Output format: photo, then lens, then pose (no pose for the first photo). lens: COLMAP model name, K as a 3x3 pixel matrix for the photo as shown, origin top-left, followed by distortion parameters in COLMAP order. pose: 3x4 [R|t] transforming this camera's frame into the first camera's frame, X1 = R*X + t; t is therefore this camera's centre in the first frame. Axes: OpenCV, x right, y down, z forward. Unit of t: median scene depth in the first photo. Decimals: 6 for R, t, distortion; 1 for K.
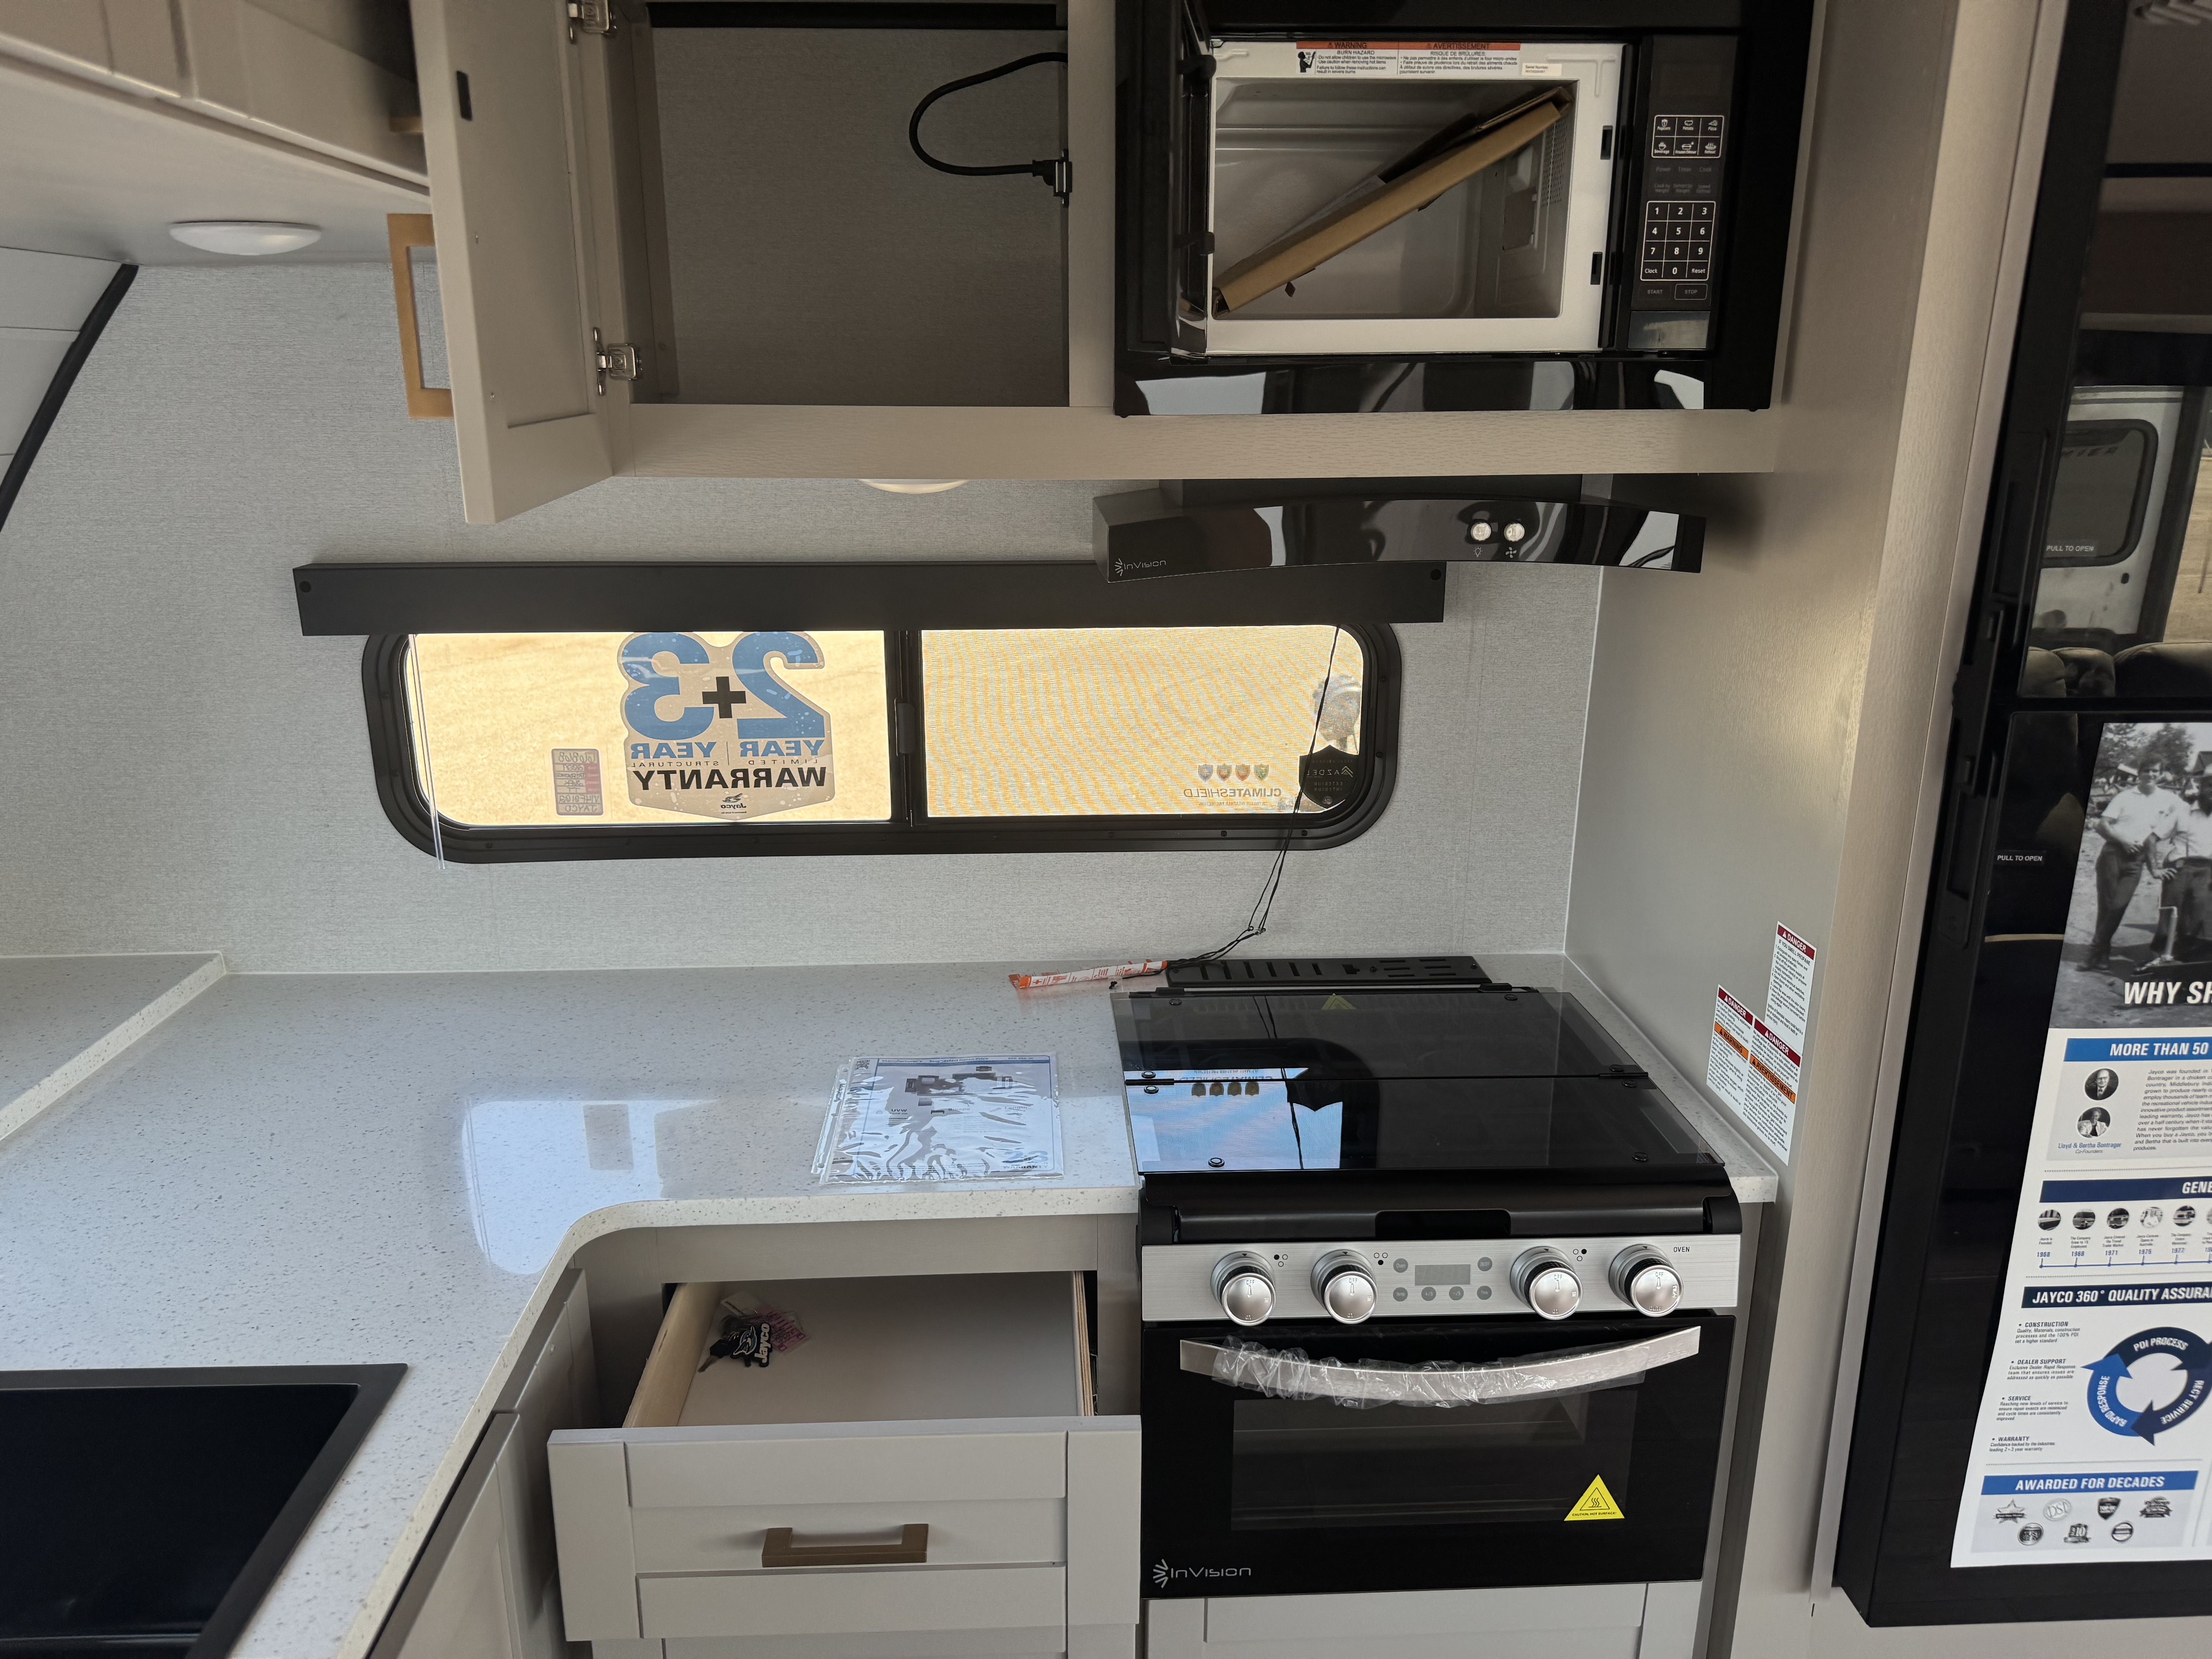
lens RADIAL K [[1540.8, 0, 1096.1], [0, 1540.8, 830.9], [0, 0, 1]] dist [-0.001631, -0.005017]
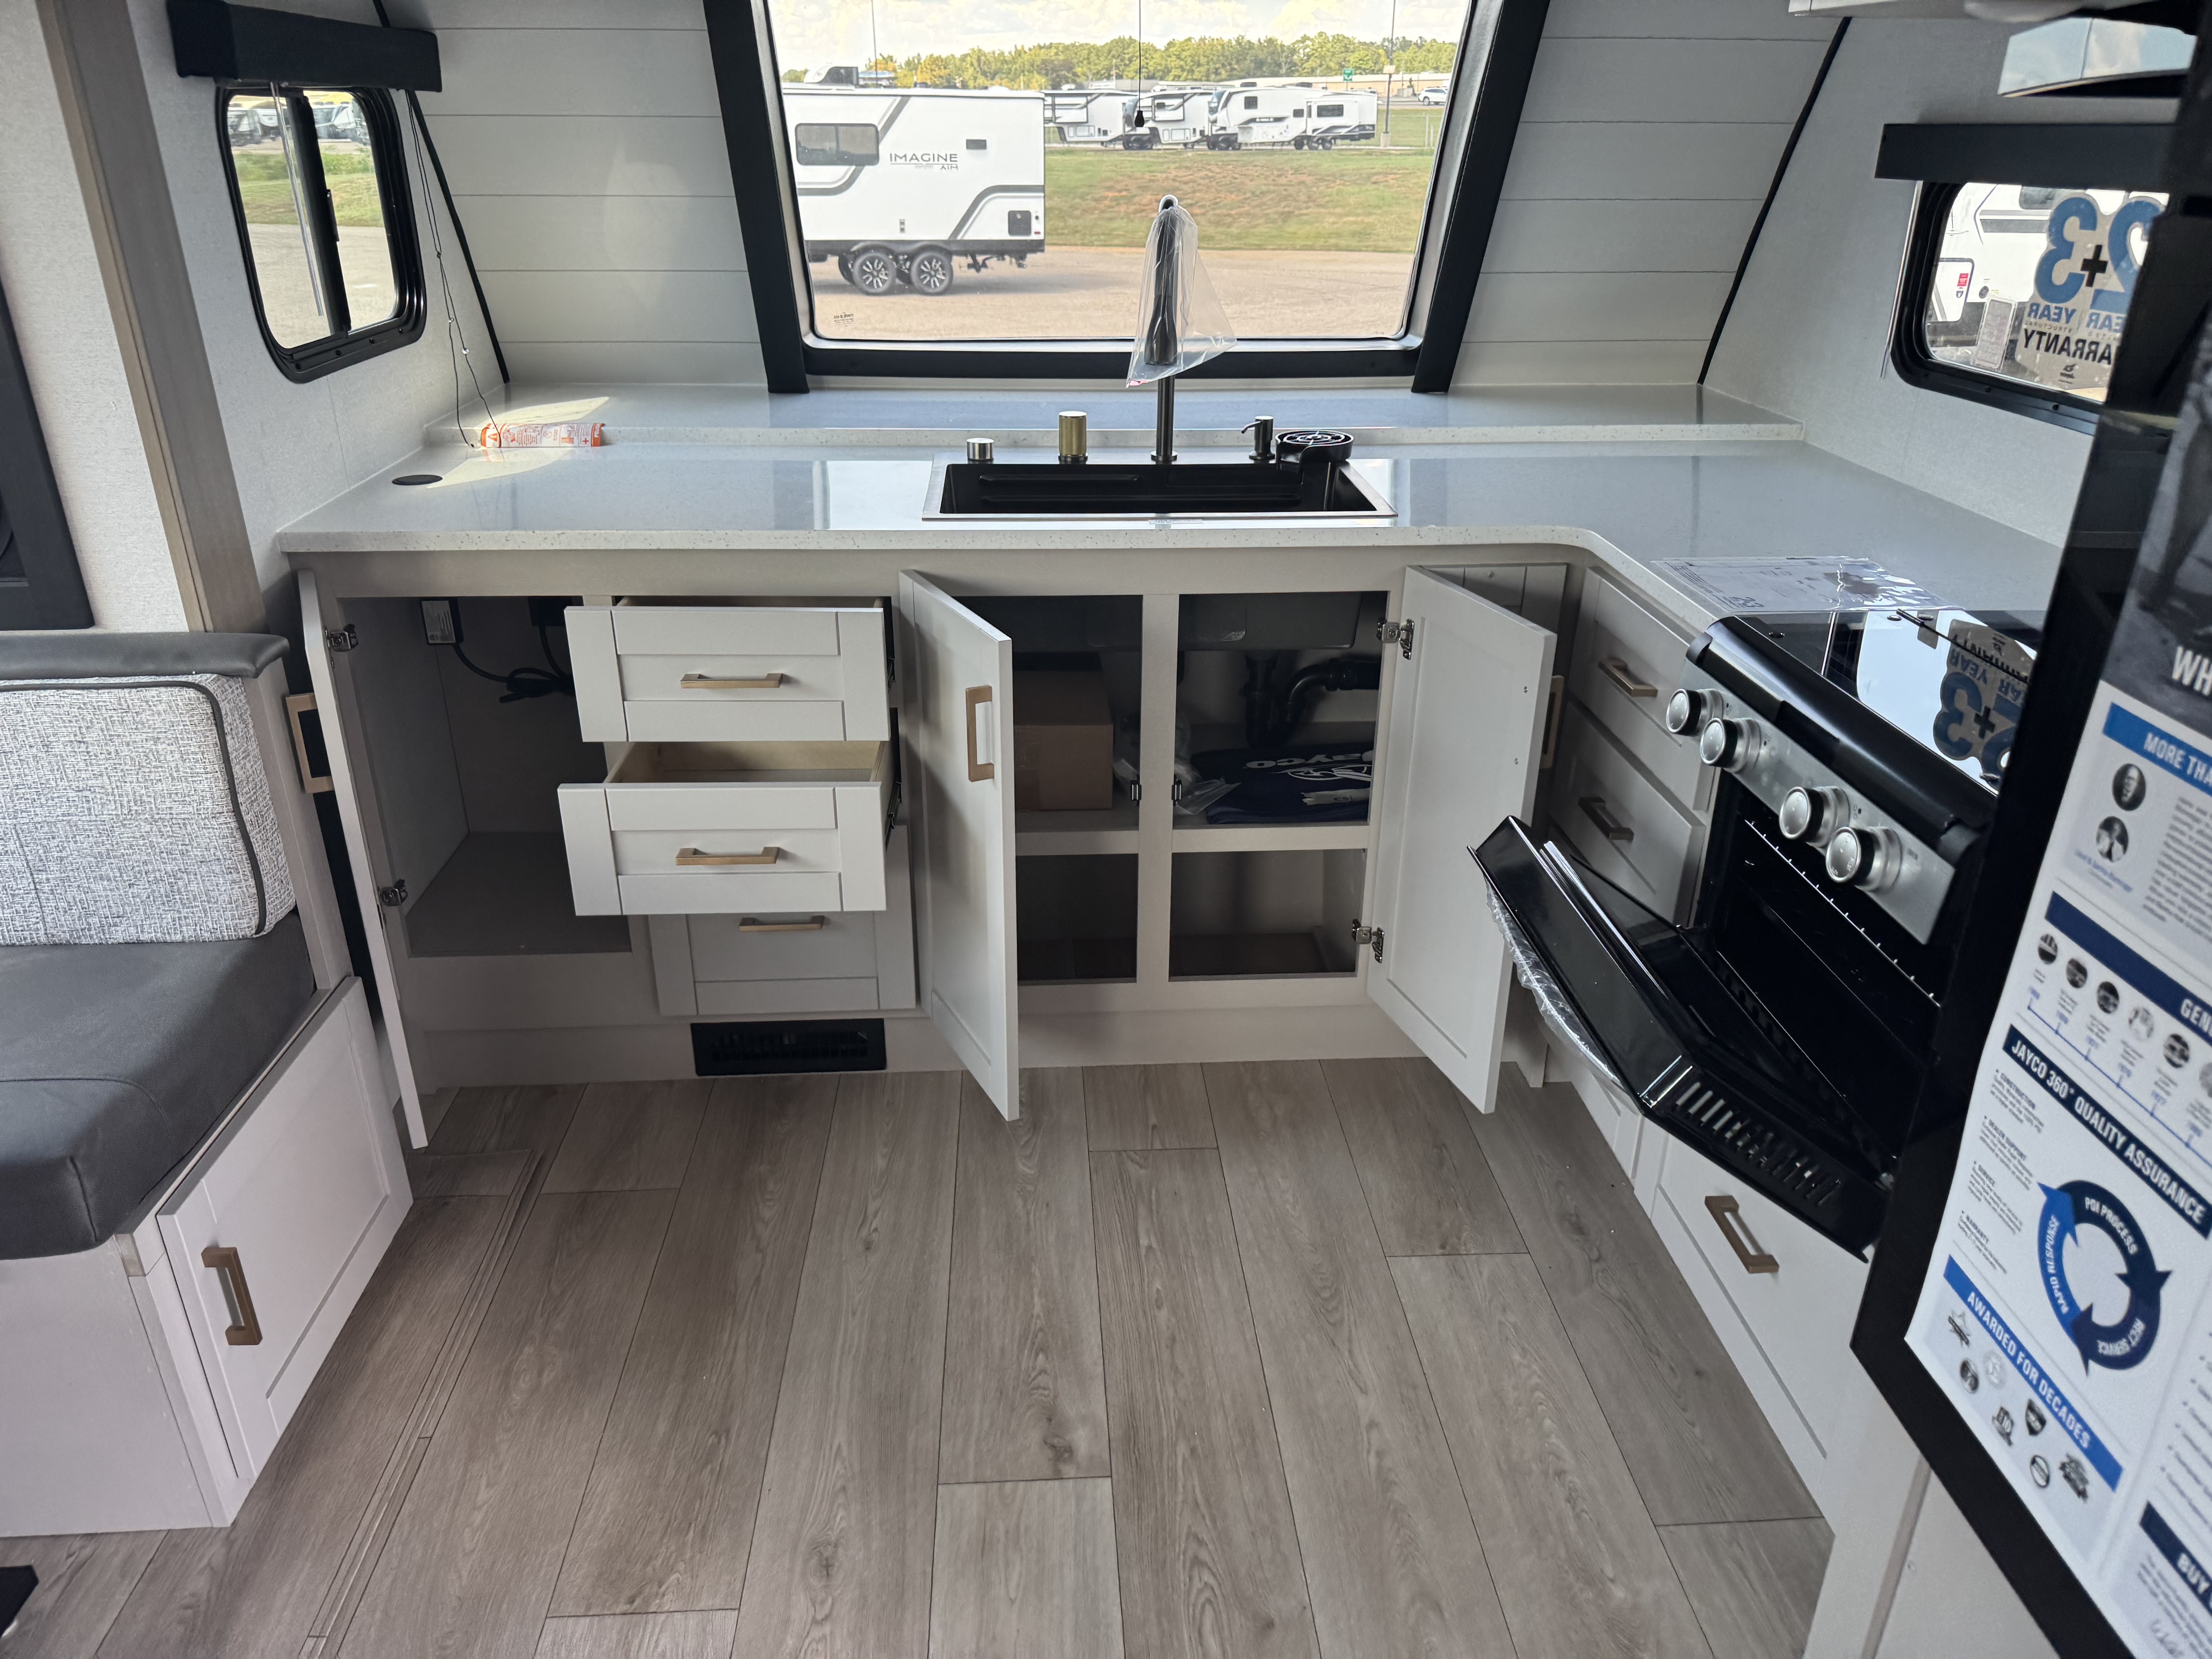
lens RADIAL K [[1540.8, 0, 1099.6], [0, 1540.8, 829.6], [0, 0, 1]] dist [-0.001631, -0.005017]
pose [[0.019307, 0.422361, -0.906222, 1.257321], [-0.276184, 0.873376, 0.401169, 0.024775], [0.960911, 0.242539, 0.133511, 0.425940]]
